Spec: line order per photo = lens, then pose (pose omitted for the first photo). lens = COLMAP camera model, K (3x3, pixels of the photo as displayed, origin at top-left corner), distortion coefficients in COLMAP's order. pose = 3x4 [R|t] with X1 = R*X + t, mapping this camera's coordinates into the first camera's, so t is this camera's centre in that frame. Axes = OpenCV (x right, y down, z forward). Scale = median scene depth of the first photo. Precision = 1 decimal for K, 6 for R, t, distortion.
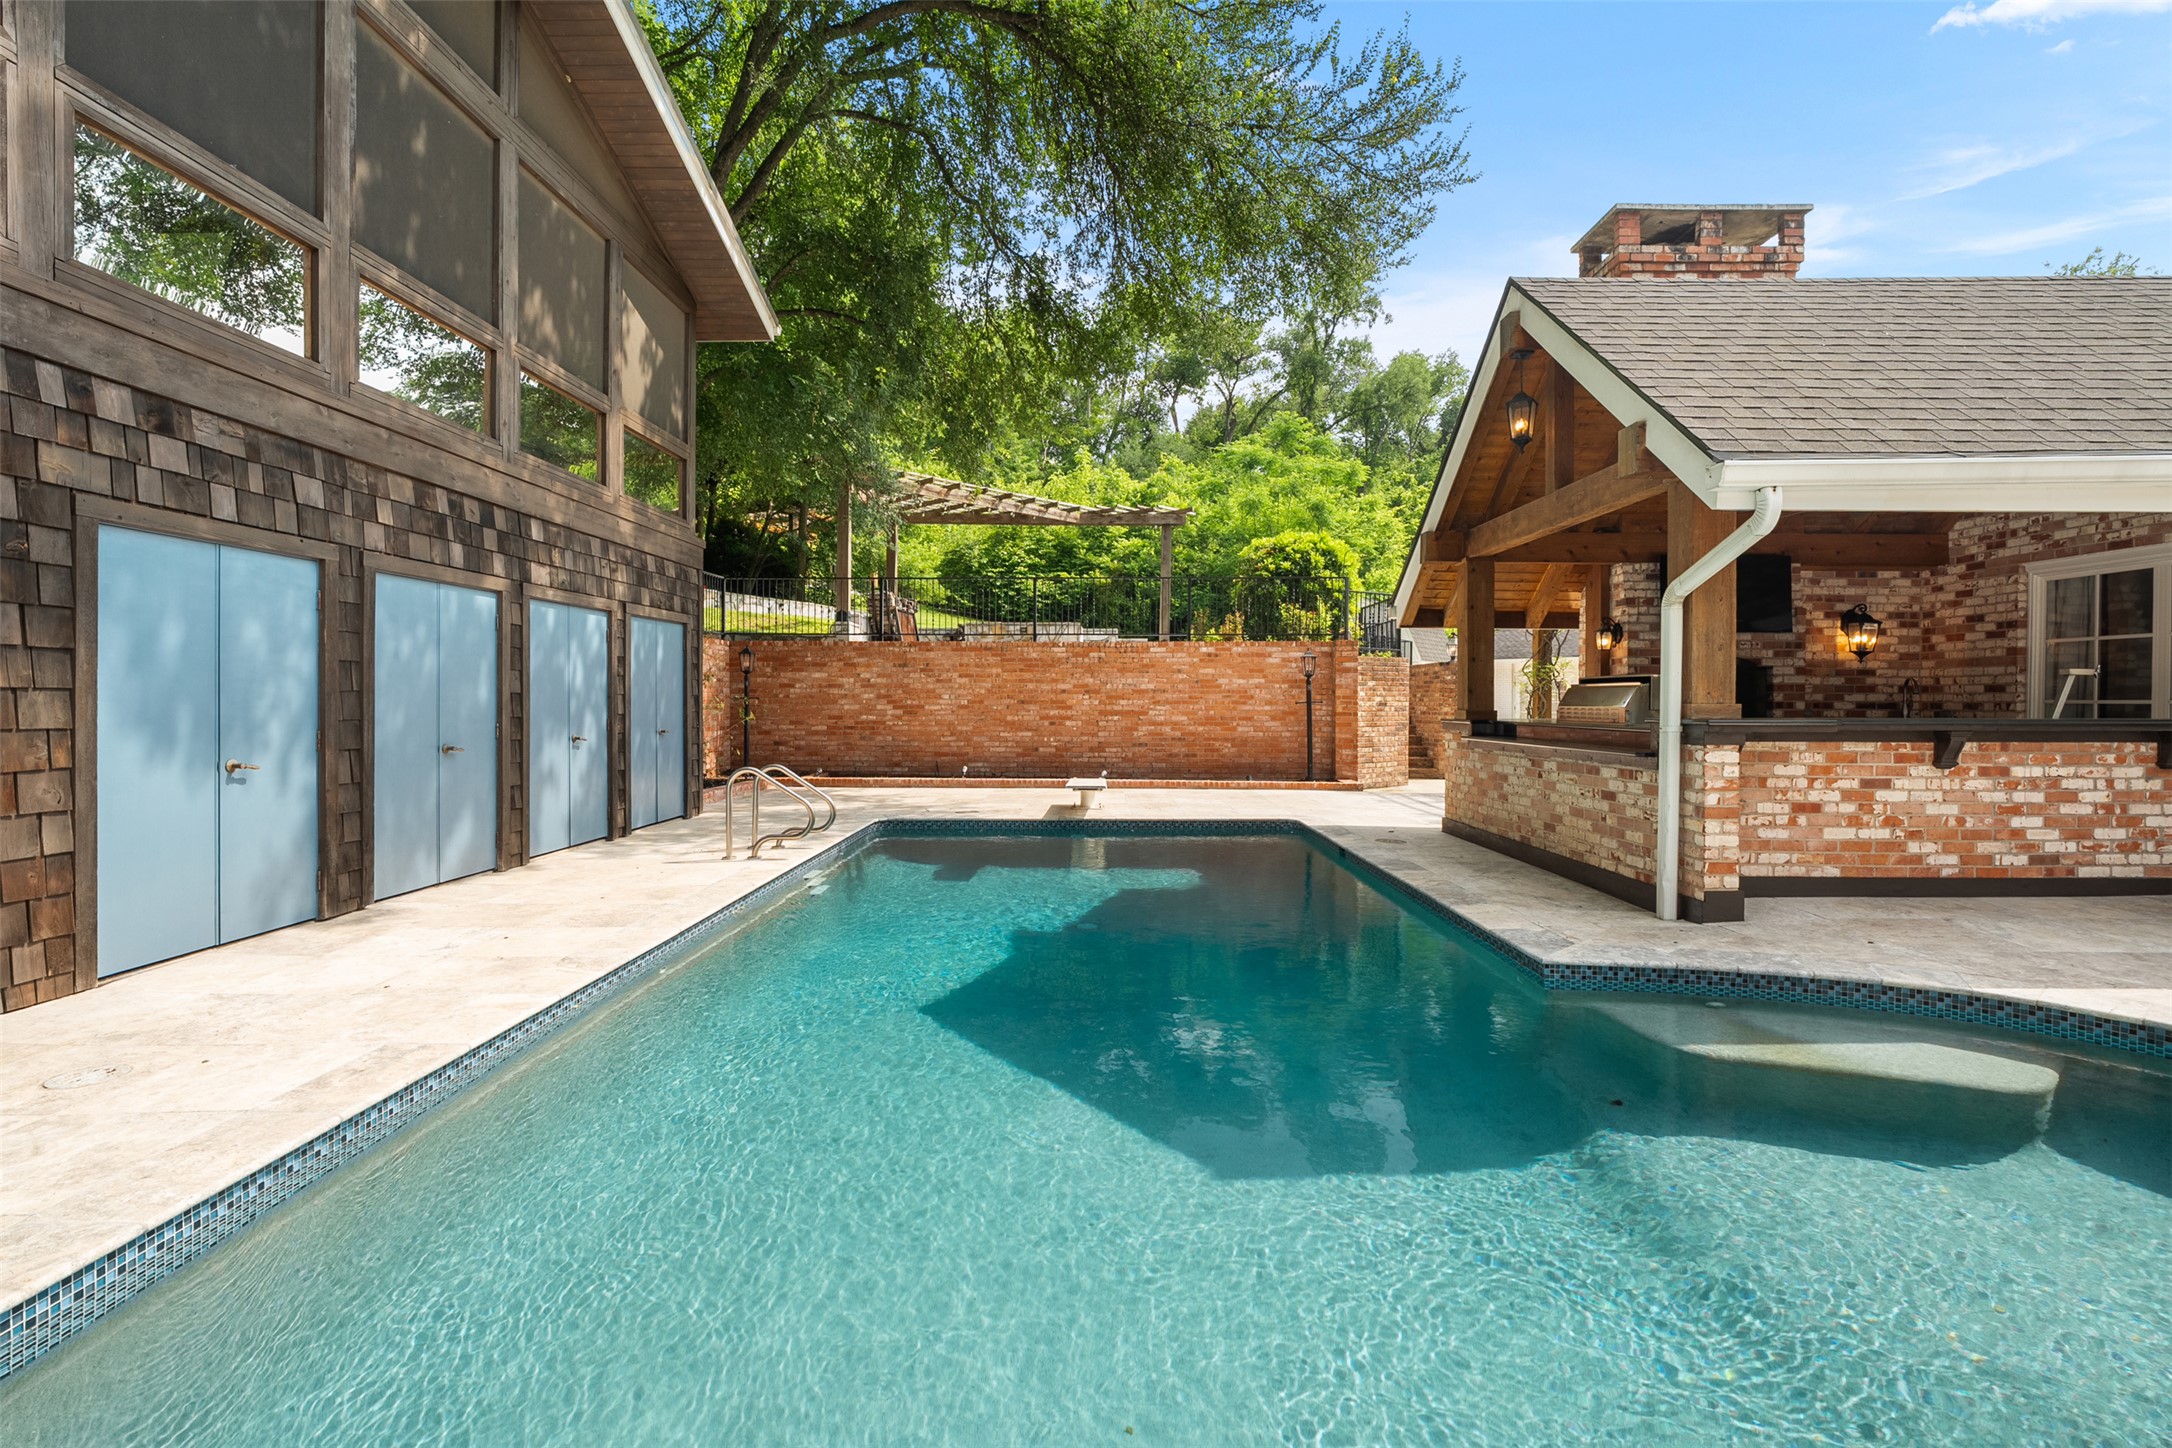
lens RADIAL K [[980.2, 0, 1093.7], [0, 980.2, 711.3], [0, 0, 1]] dist [-0.003507, 0.000682]
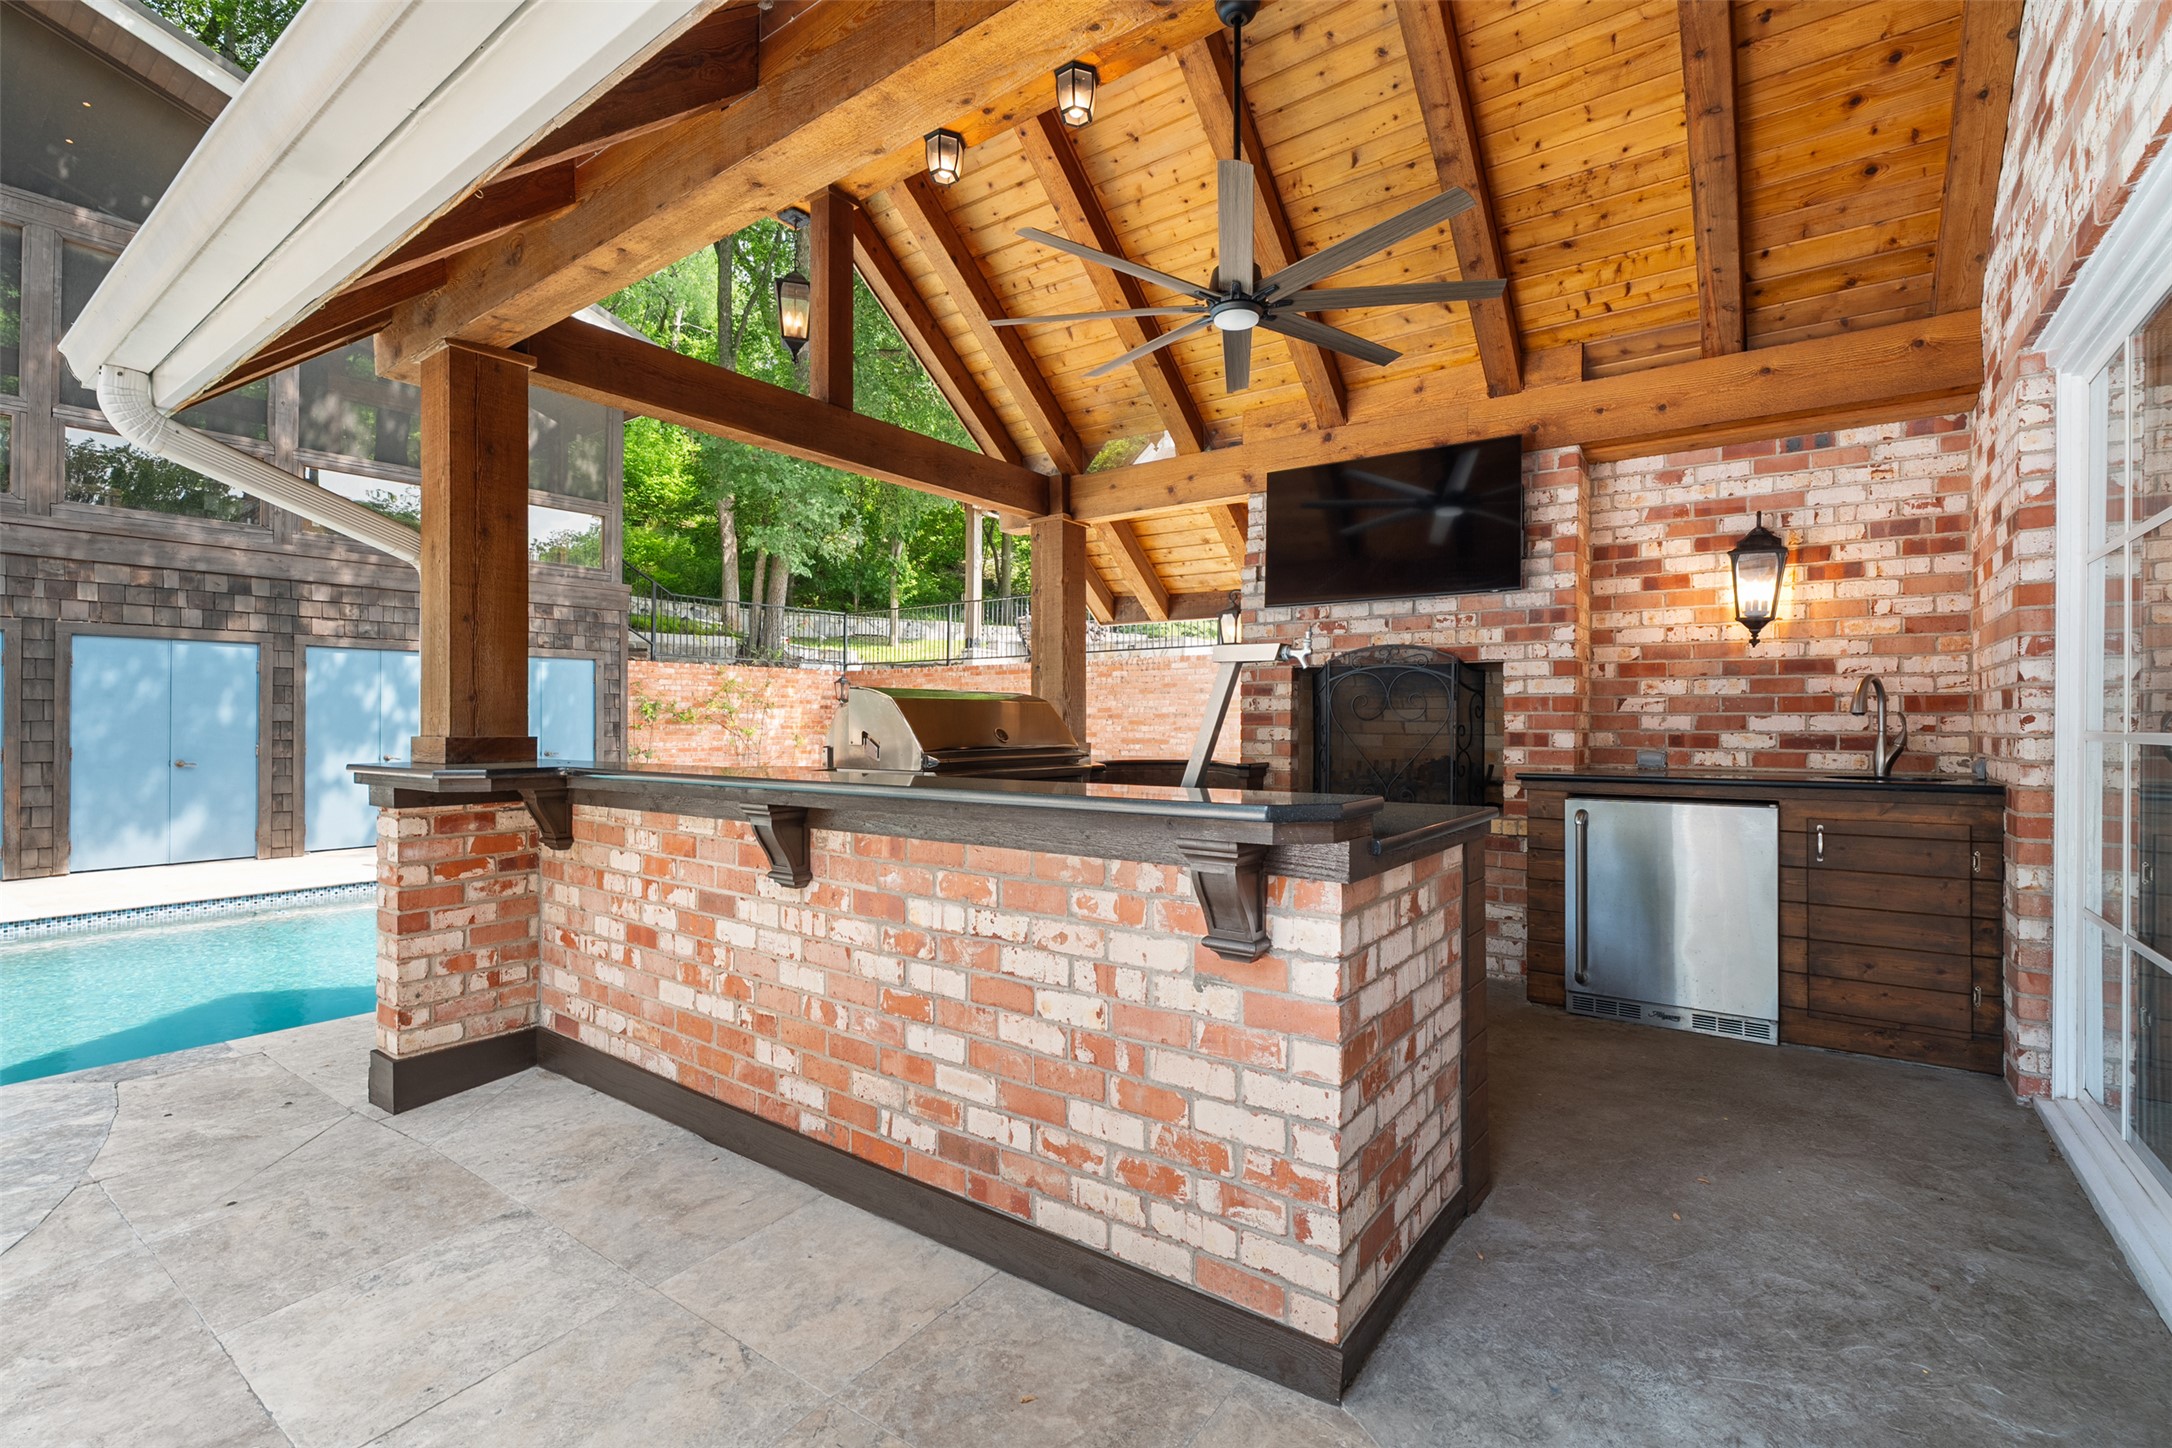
lens RADIAL K [[980.2, 0, 1085.6], [0, 980.2, 721.1], [0, 0, 1]] dist [-0.003507, 0.000682]
pose [[0.807087, -0.002337, -0.590428, 1.233527], [-0.006335, 0.999900, -0.012619, -0.011765], [0.590399, 0.013925, 0.806991, 0.714720]]
